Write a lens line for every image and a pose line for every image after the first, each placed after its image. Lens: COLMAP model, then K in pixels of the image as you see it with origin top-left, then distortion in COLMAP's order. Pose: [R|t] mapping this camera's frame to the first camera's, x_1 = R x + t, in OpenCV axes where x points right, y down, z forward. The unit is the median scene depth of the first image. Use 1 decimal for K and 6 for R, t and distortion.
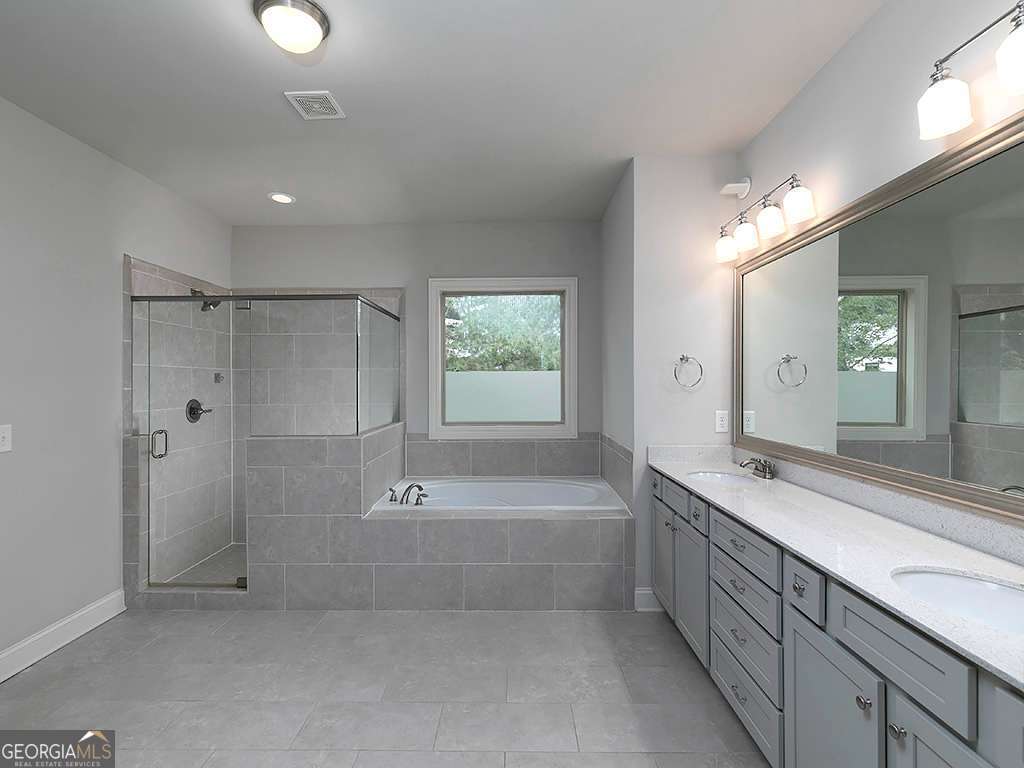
lens RADIAL K [[479.4, 0, 510.9], [0, 479.4, 384.0], [0, 0, 1]] dist [-0.013106, -0.001448]
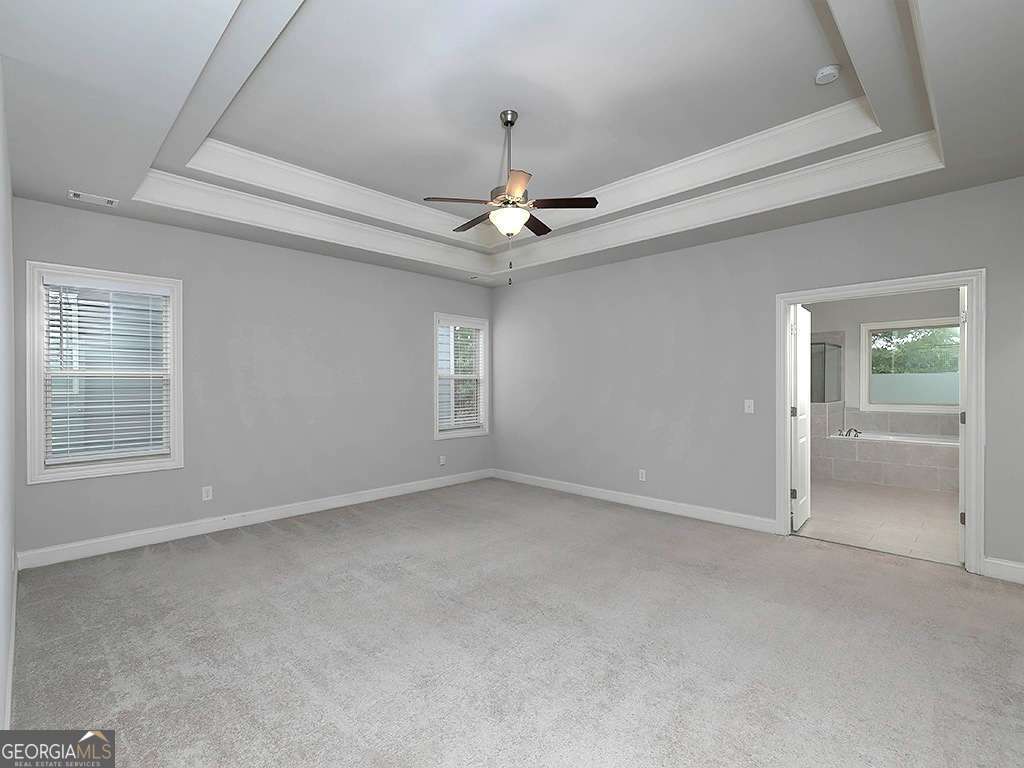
lens RADIAL K [[479.4, 0, 508.7], [0, 479.4, 385.2], [0, 0, 1]] dist [-0.013106, -0.001448]
pose [[0.713613, 0.005913, -0.700515, 0.141961], [-0.002844, 0.999981, 0.005543, 0.013765], [0.700534, -0.001963, 0.713616, -1.243193]]
